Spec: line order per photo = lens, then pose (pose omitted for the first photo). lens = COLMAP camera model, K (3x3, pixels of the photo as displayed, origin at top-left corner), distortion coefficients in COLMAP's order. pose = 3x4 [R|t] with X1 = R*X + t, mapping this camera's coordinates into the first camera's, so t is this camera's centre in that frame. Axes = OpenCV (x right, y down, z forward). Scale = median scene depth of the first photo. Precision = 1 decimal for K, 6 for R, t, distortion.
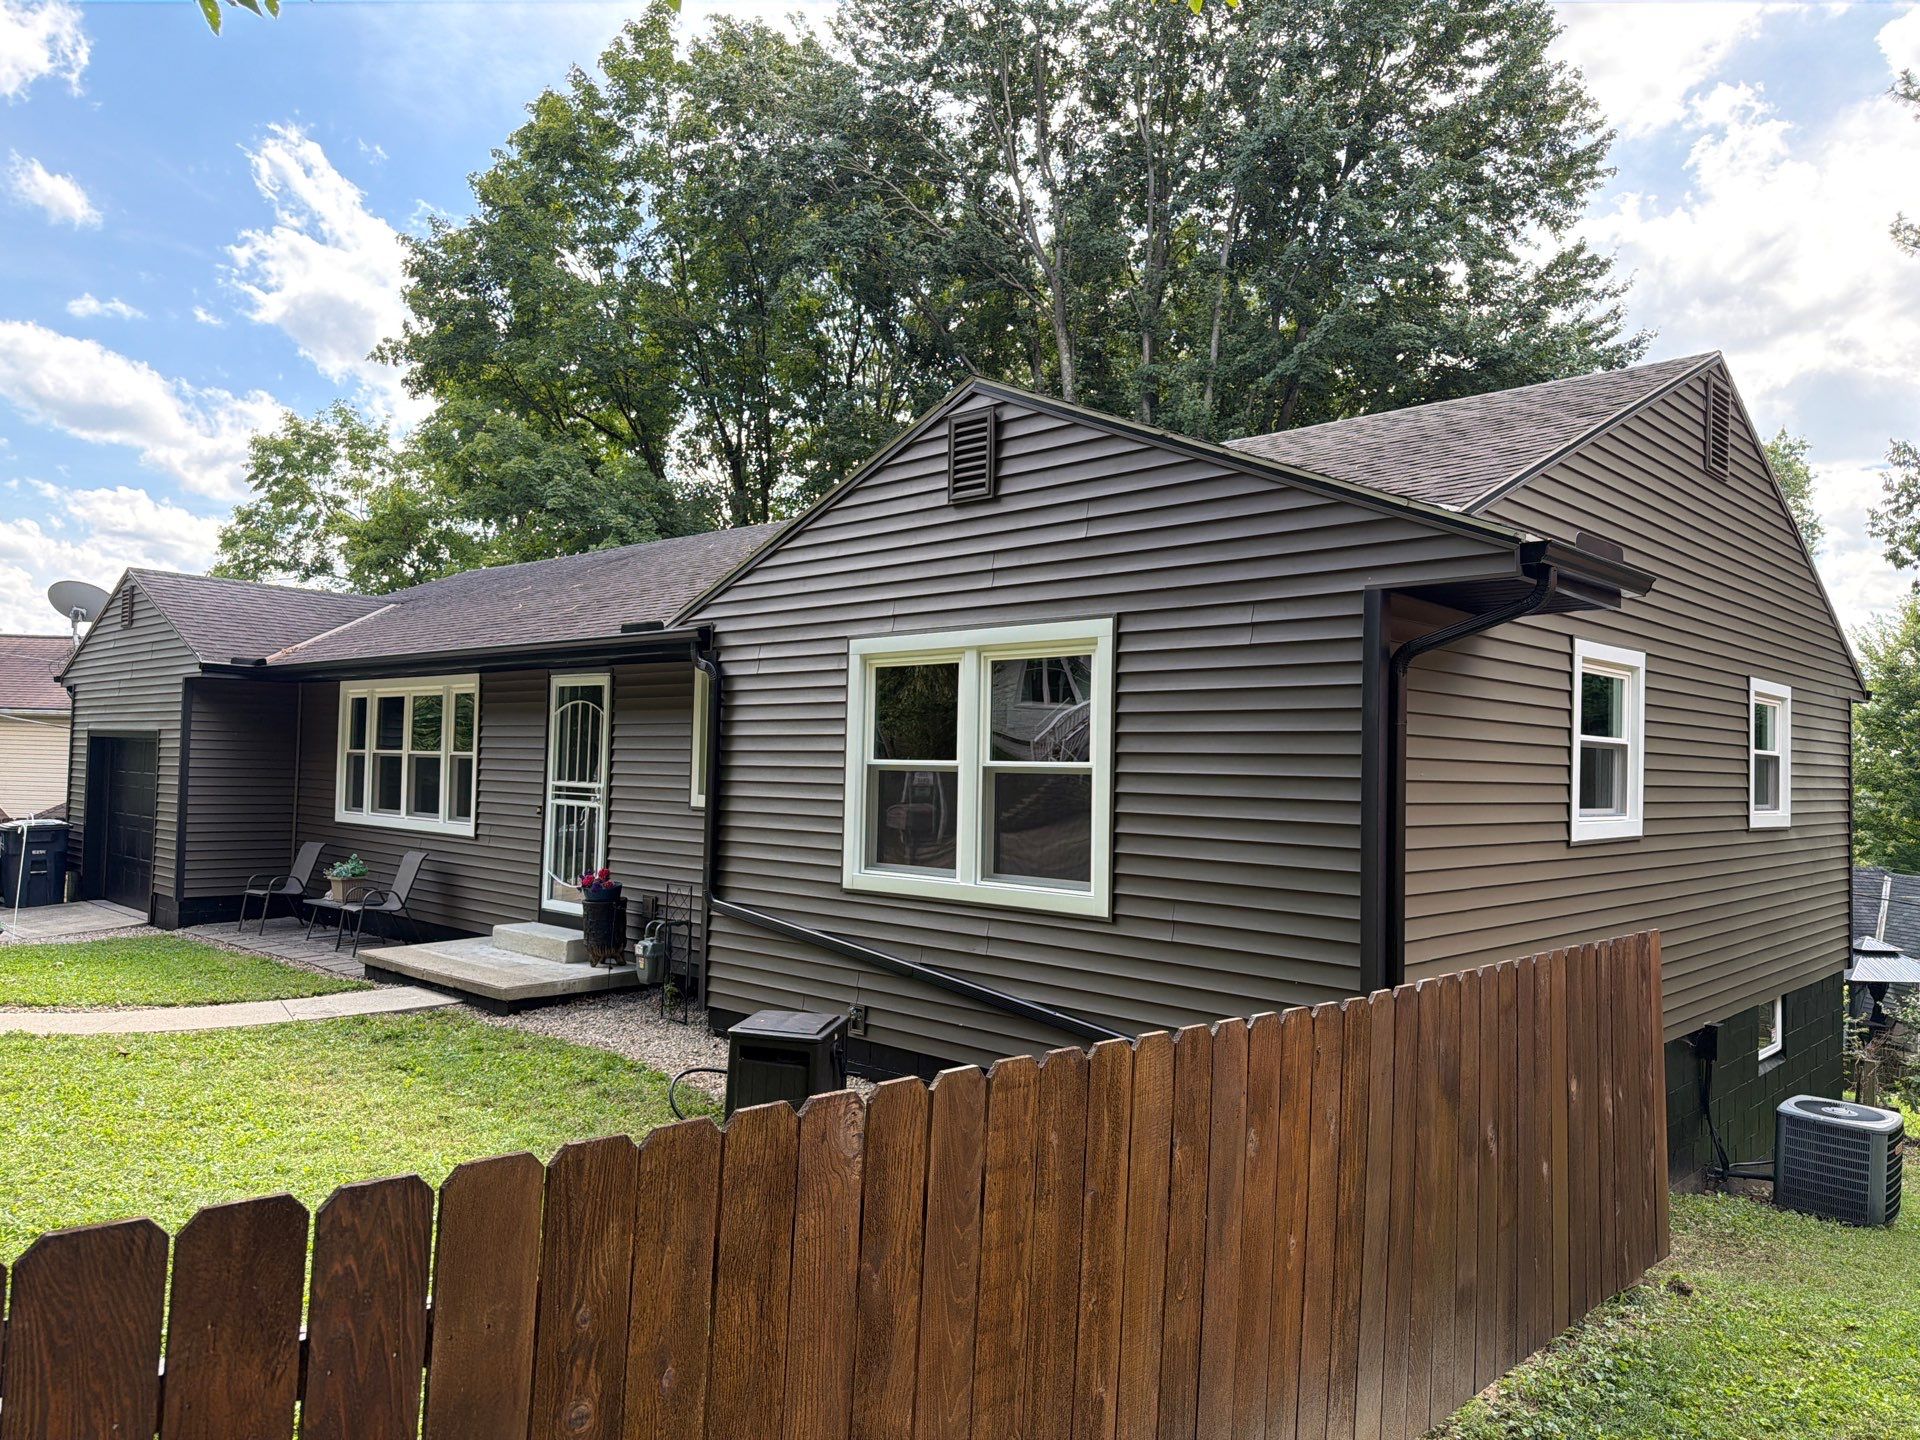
lens RADIAL K [[1342.5, 0, 960.0], [0, 1342.5, 720.0], [0, 0, 1]] dist [0.041668, 0.000364]
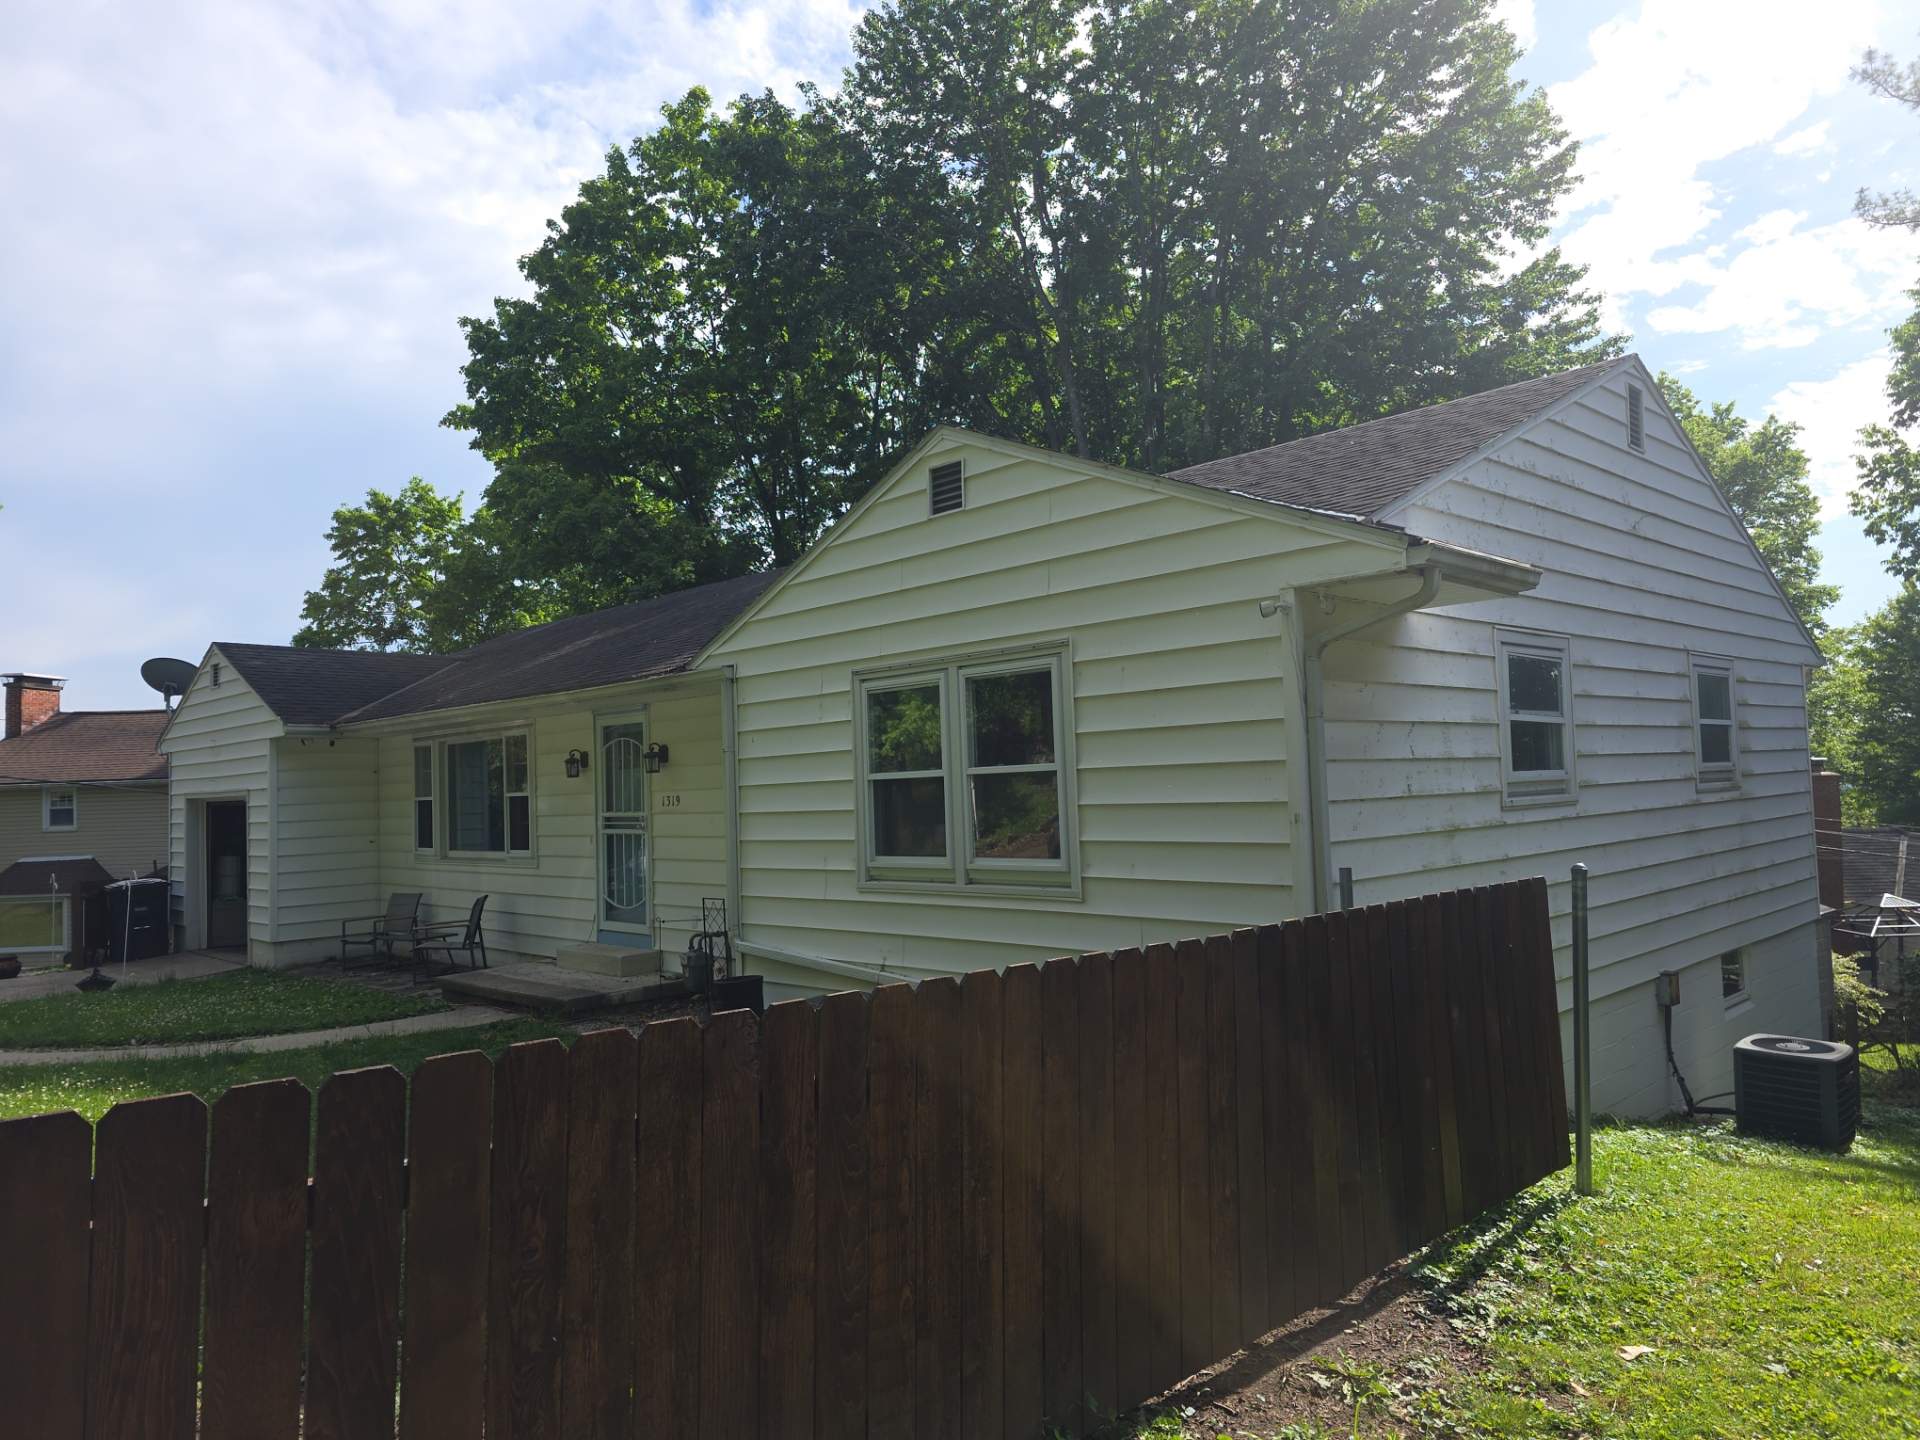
lens RADIAL K [[1311.7, 0, 1003.9], [0, 1311.7, 715.7], [0, 0, 1]] dist [0.080227, -0.001589]
pose [[0.997824, -0.061338, -0.024179, 0.033747], [0.060861, 0.997946, -0.019981, 0.005030], [0.025355, 0.018466, 0.999508, -0.043651]]
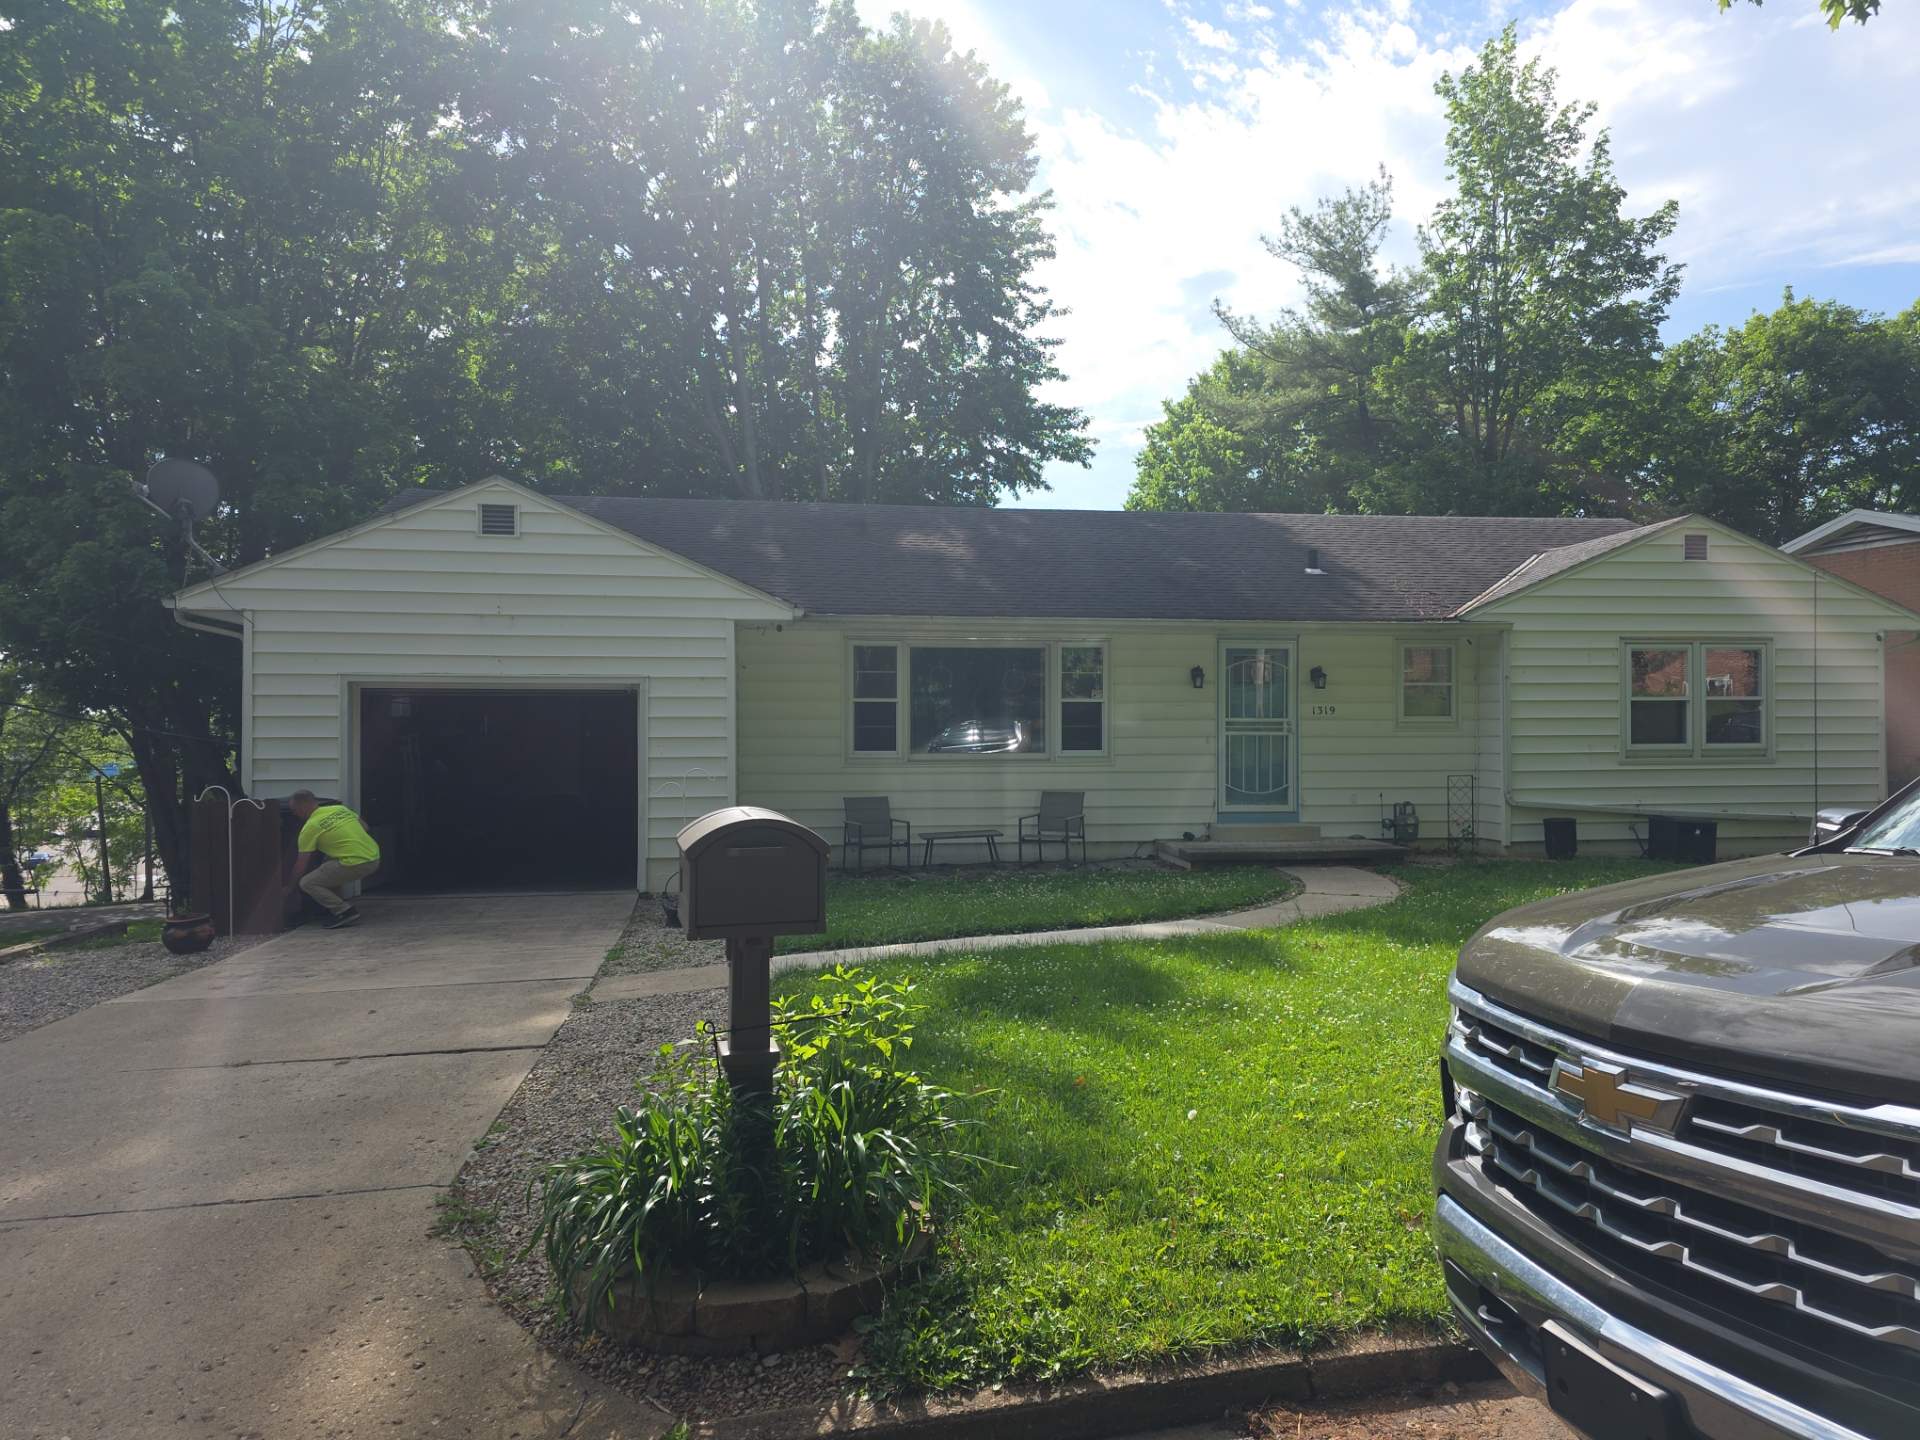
lens RADIAL K [[1311.7, 0, 1003.9], [0, 1311.7, 715.7], [0, 0, 1]] dist [0.080227, -0.001589]
pose [[0.596689, -0.022348, 0.802161, -0.902483], [-0.008541, 0.999379, 0.034196, -0.000009], [-0.802427, -0.027255, 0.596128, 0.232825]]
